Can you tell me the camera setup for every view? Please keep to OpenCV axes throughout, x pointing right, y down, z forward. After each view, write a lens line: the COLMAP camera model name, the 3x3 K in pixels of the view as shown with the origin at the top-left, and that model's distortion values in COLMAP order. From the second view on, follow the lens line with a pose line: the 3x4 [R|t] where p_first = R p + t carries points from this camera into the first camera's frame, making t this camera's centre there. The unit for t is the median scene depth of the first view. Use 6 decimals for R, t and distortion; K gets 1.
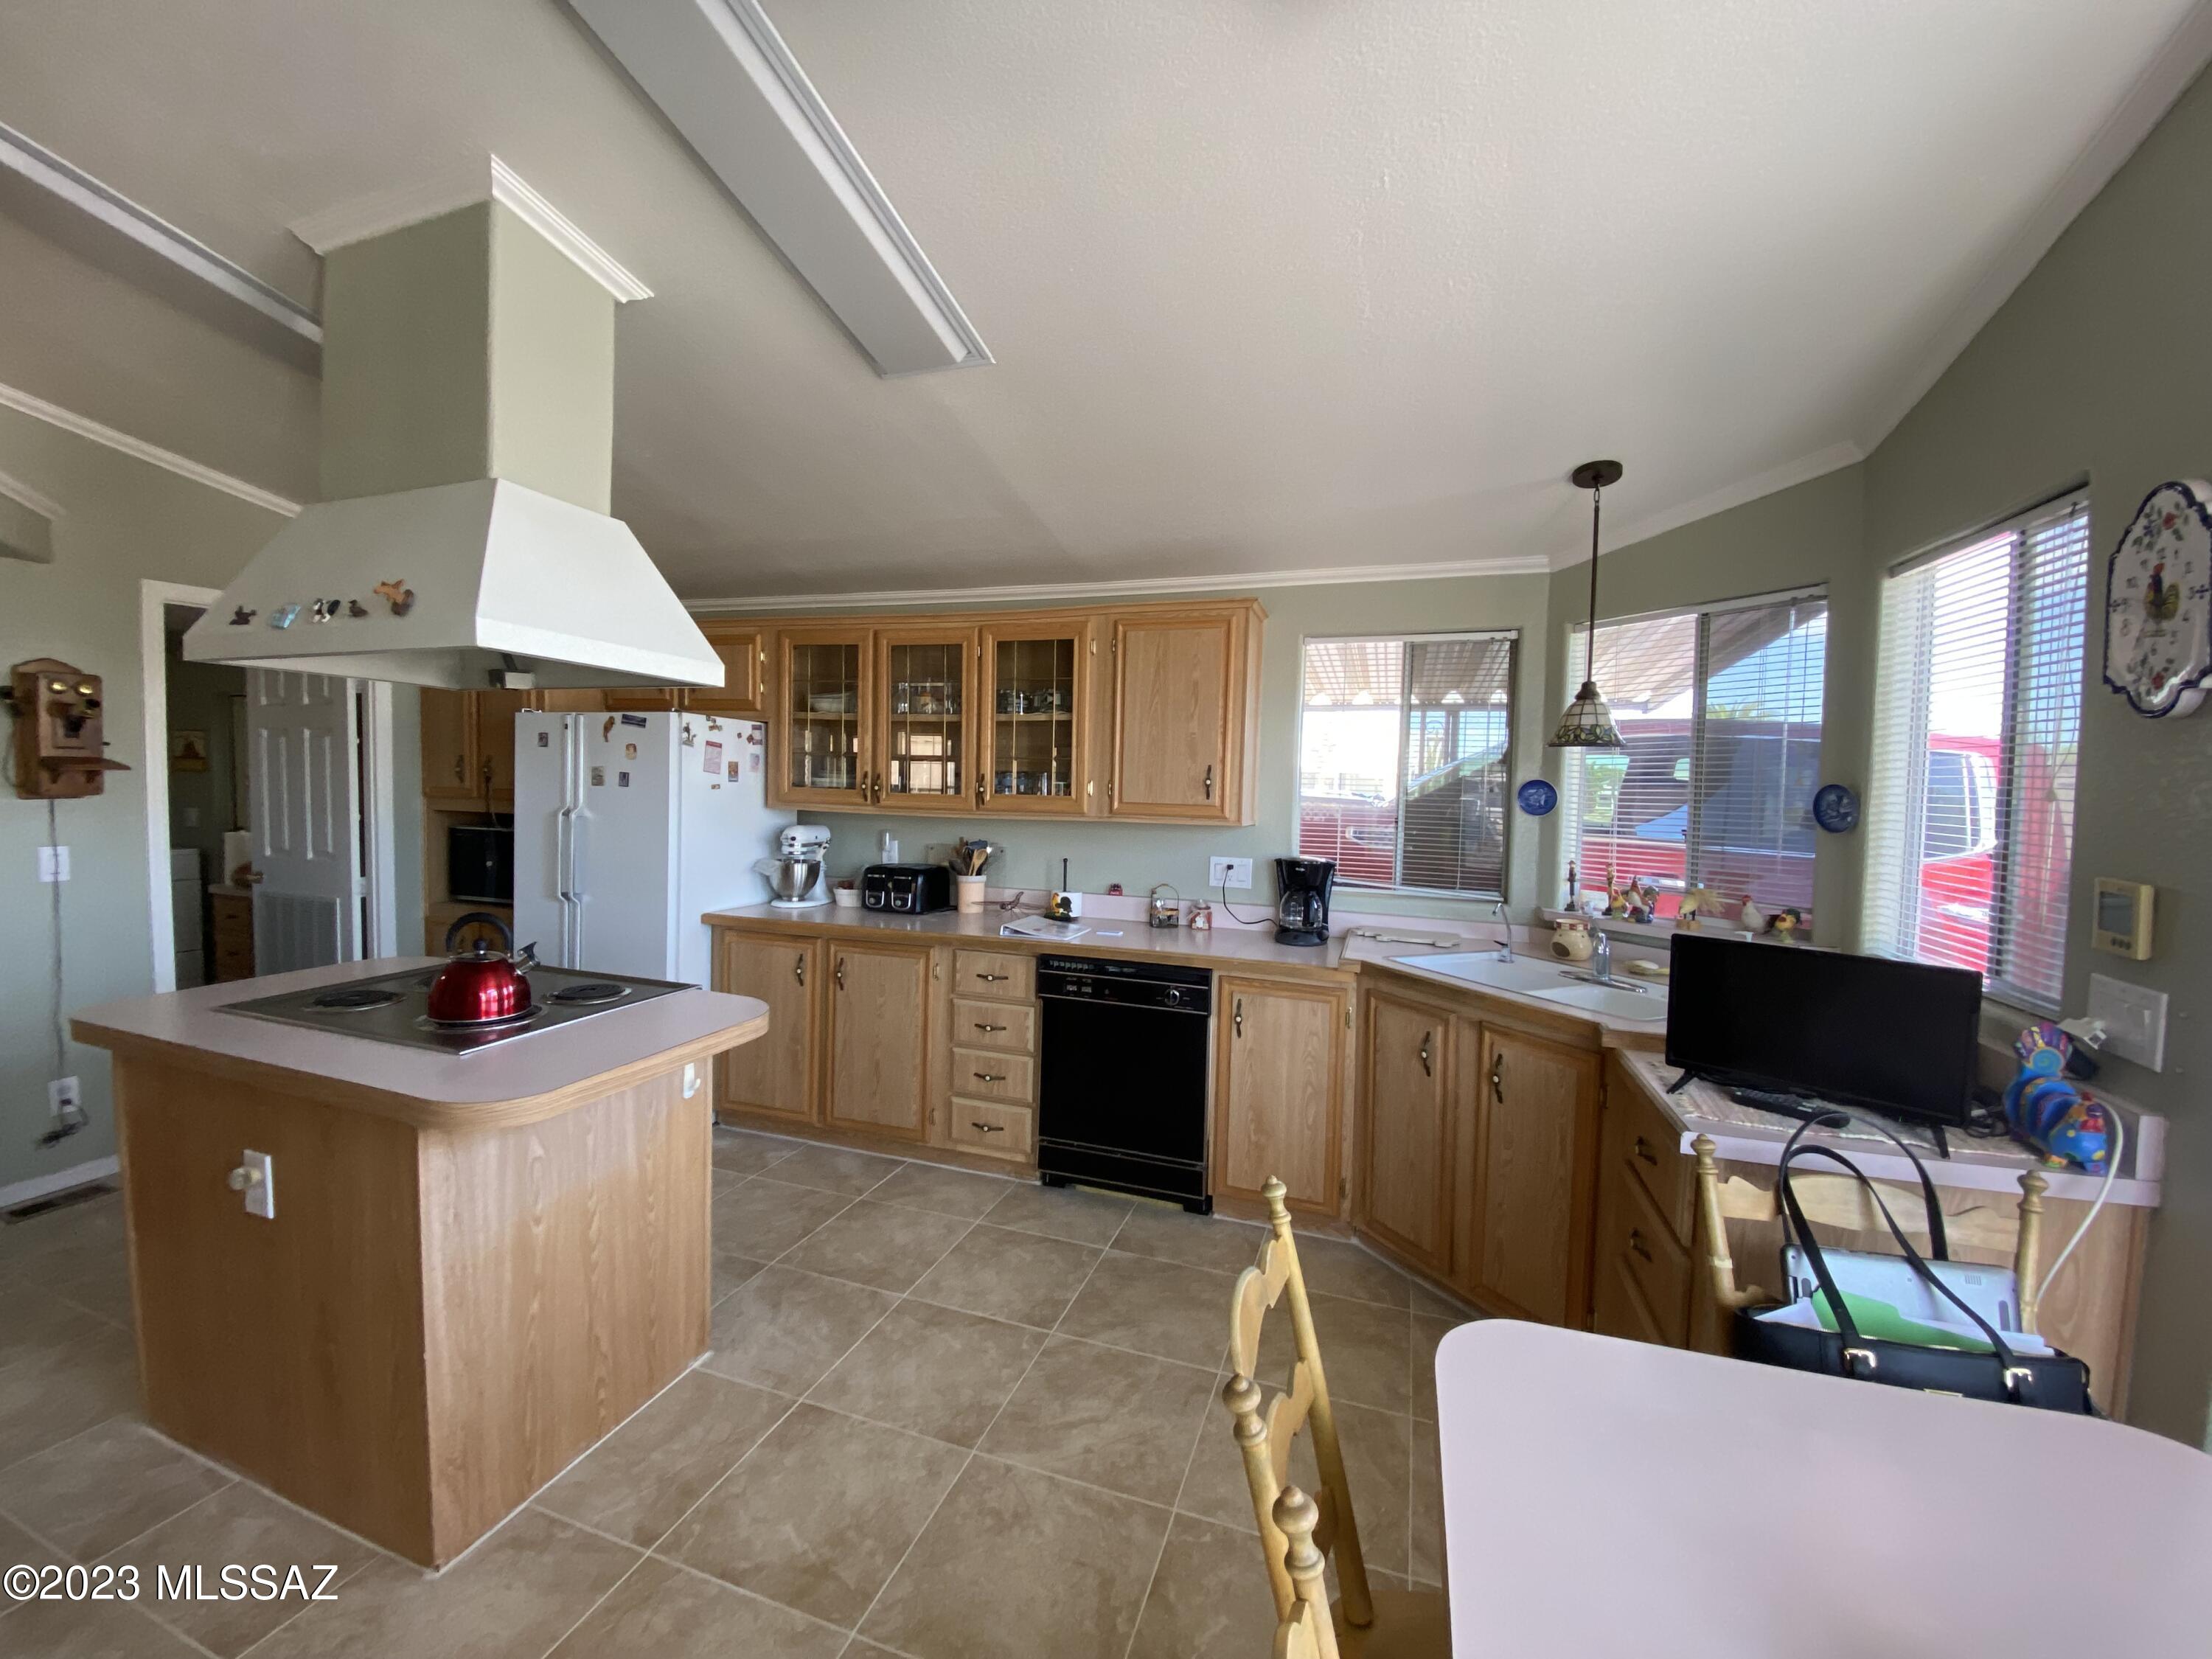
lens RADIAL K [[892.7, 0, 1096.7], [0, 892.7, 825.3], [0, 0, 1]] dist [0.049251, -0.036224]
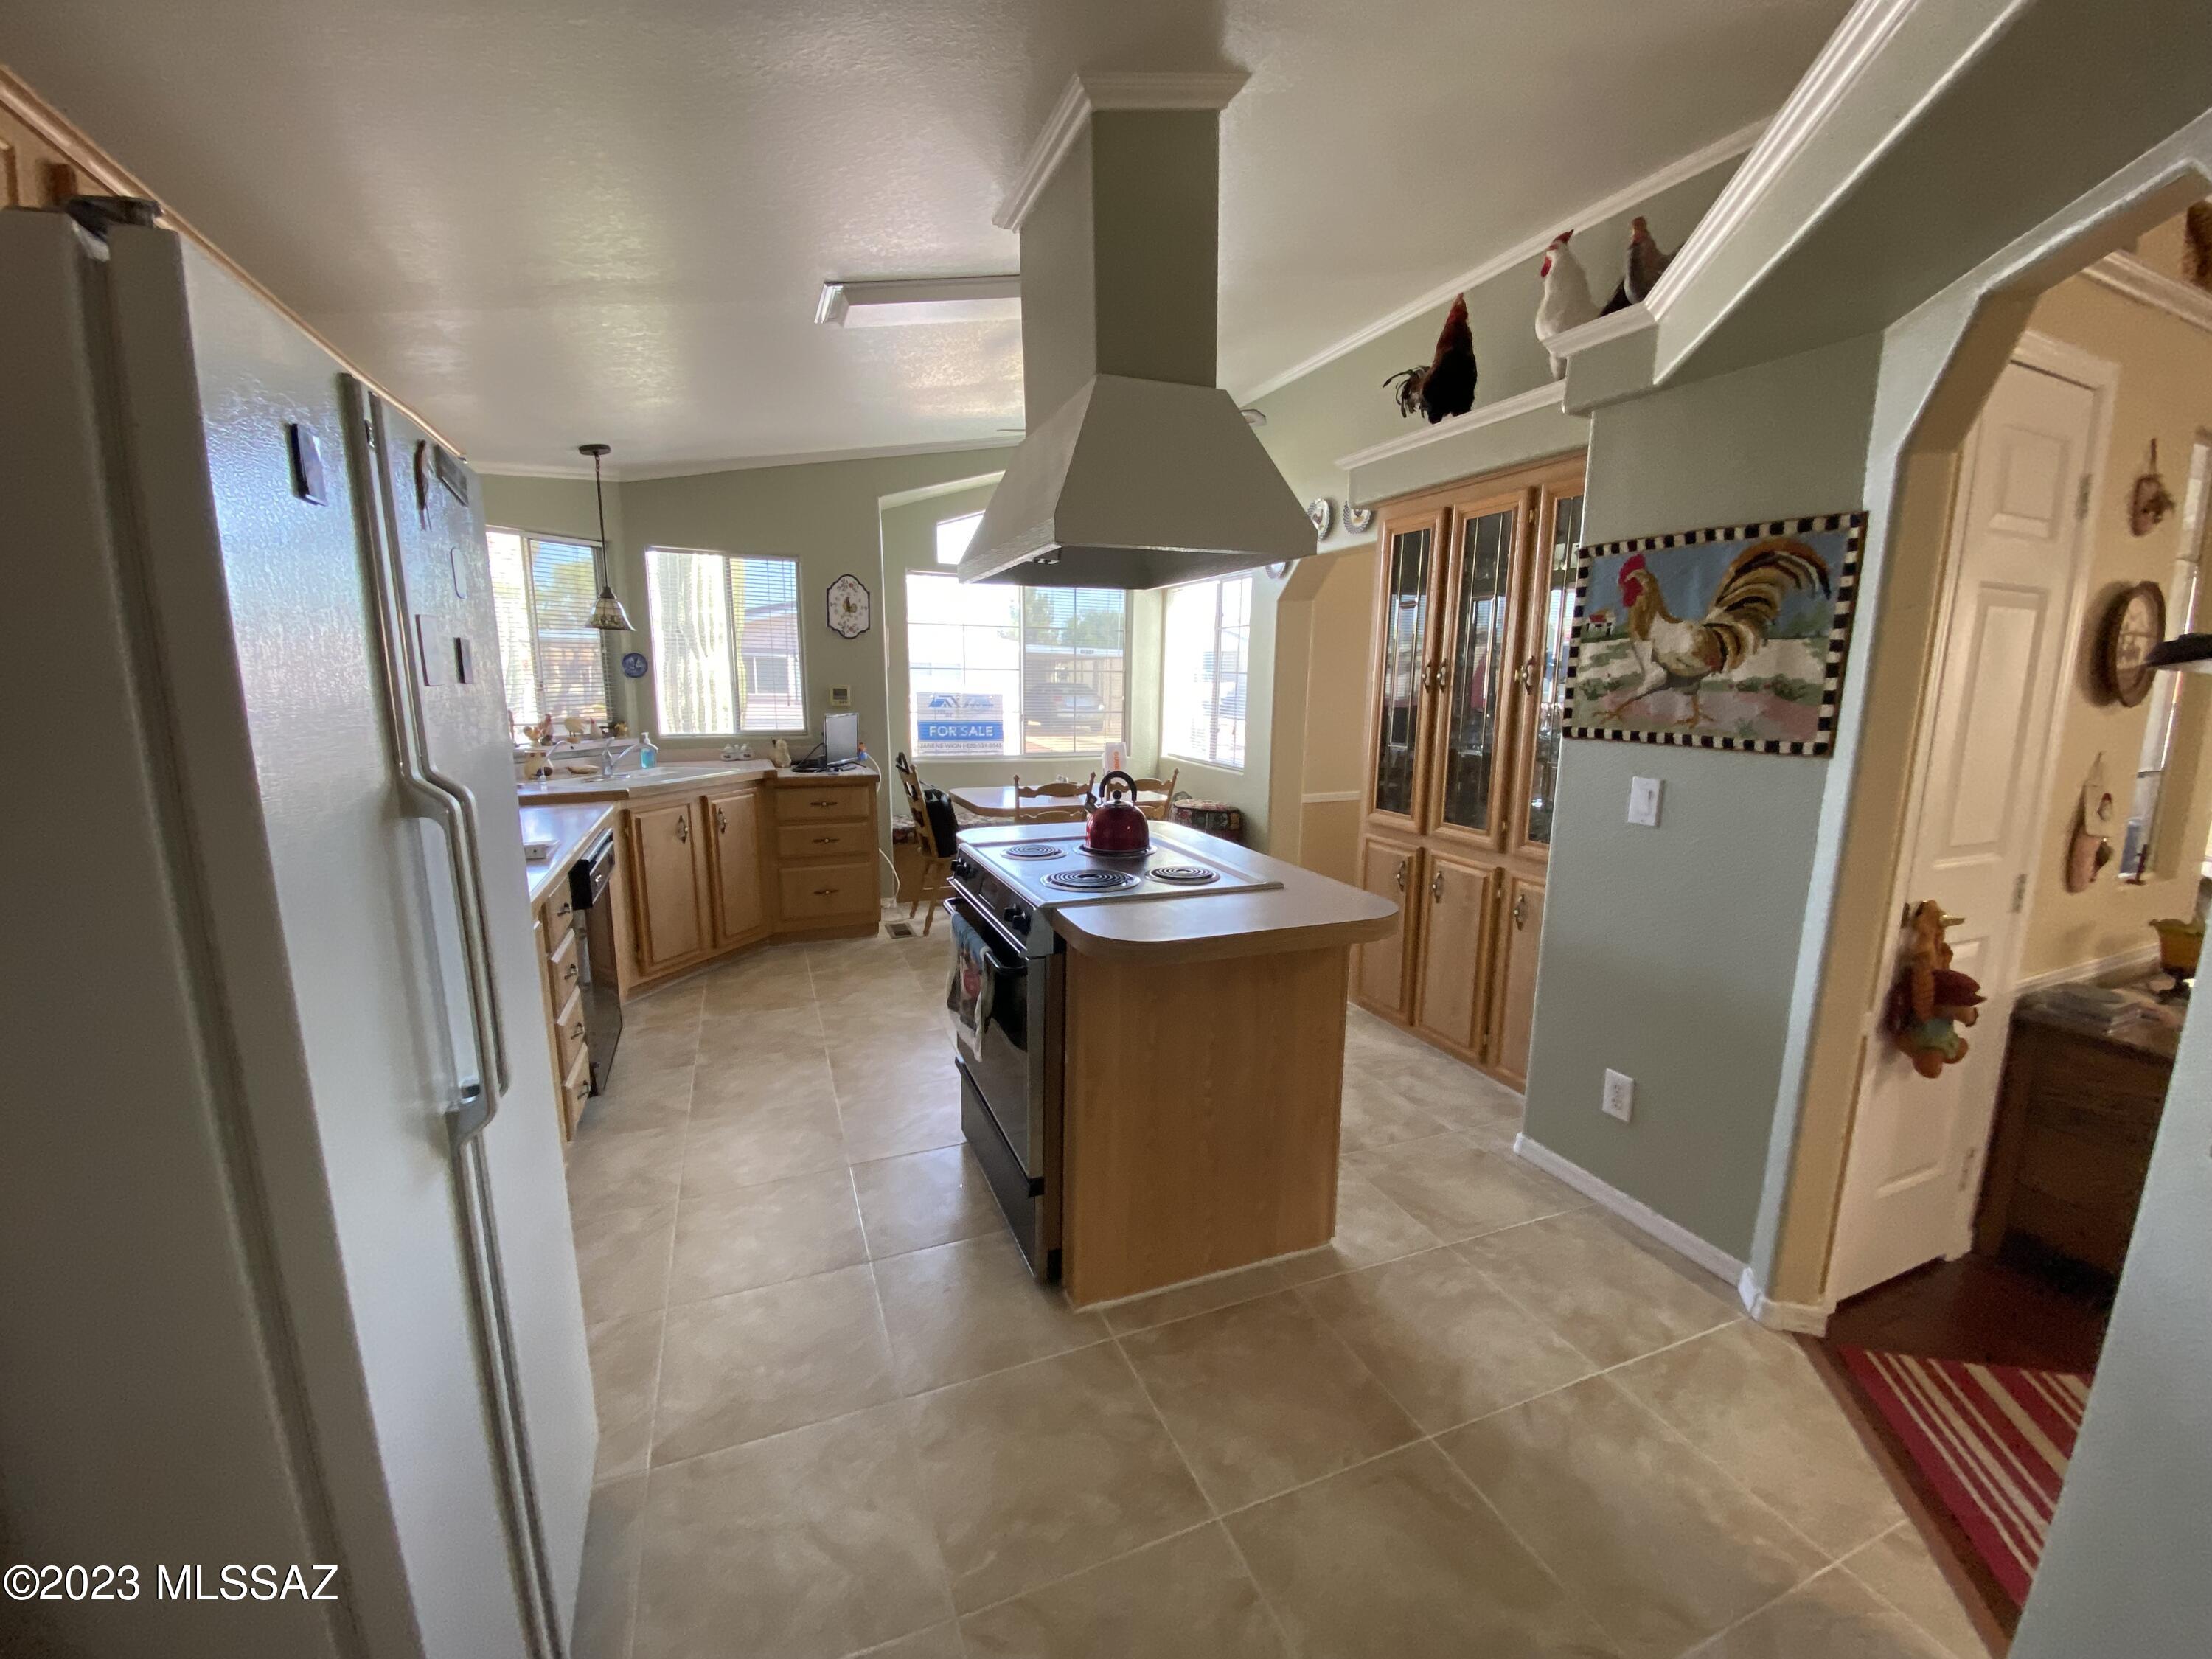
lens RADIAL K [[892.7, 0, 1096.7], [0, 892.7, 825.3], [0, 0, 1]] dist [0.049251, -0.036224]
pose [[-0.654143, -0.151306, 0.741083, -1.067209], [0.020281, 0.975926, 0.217156, -0.068236], [-0.756099, 0.157081, -0.635326, 1.213545]]
